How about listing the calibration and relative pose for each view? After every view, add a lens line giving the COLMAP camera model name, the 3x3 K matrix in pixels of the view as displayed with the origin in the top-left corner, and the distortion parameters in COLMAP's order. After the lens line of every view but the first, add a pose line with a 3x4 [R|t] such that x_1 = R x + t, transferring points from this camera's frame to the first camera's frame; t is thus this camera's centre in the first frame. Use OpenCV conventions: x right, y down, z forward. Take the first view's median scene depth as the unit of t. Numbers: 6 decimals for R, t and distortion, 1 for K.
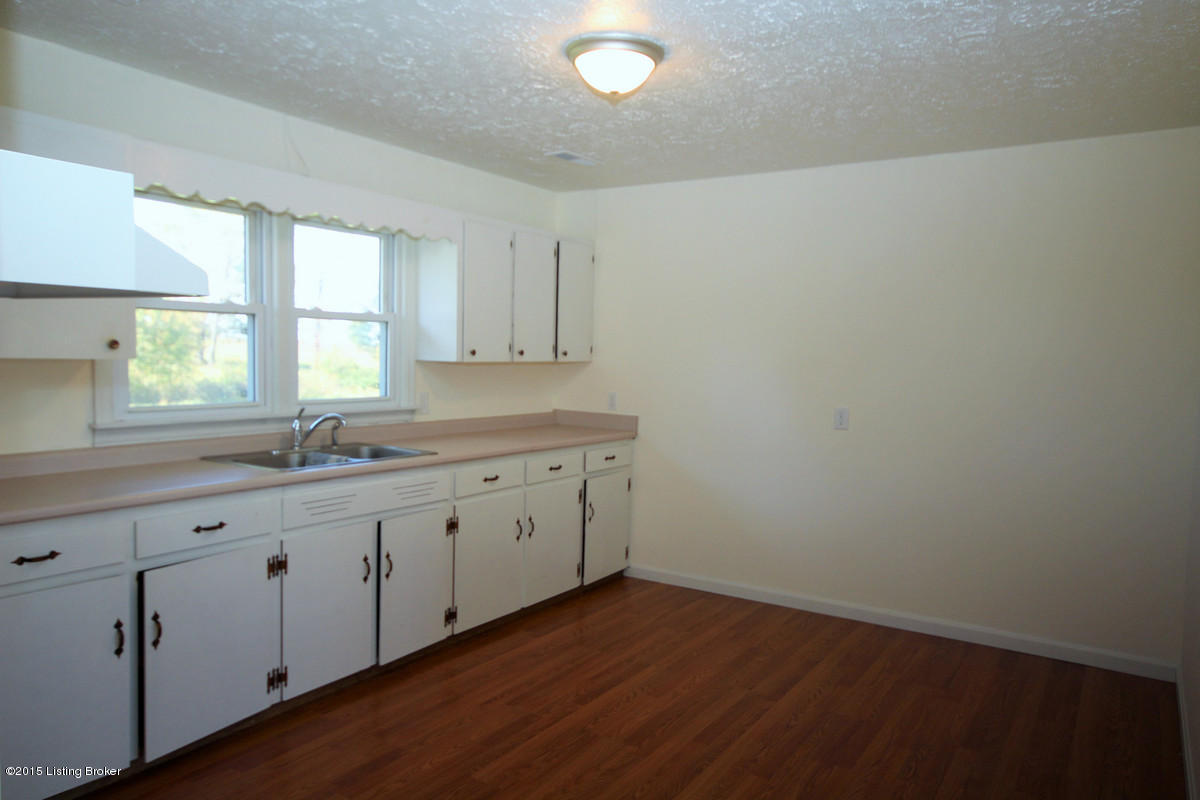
lens RADIAL K [[831.4, 0, 599.4], [0, 831.4, 407.3], [0, 0, 1]] dist [0.044553, 0.001065]
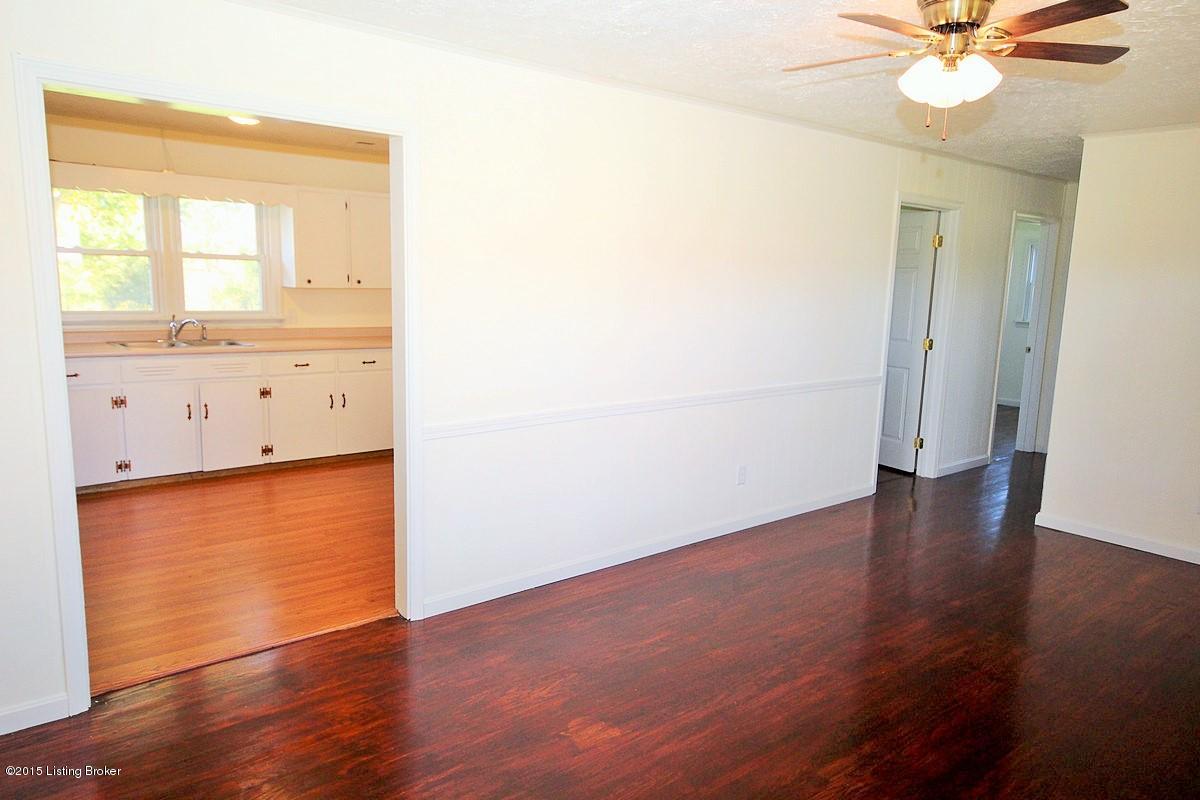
lens RADIAL K [[831.4, 0, 599.4], [0, 831.4, 407.3], [0, 0, 1]] dist [0.044553, 0.001065]
pose [[0.957645, 0.049784, -0.283616, 0.851856], [-0.025604, 0.995762, 0.088336, 0.013429], [0.286812, -0.077333, 0.954861, -0.316428]]
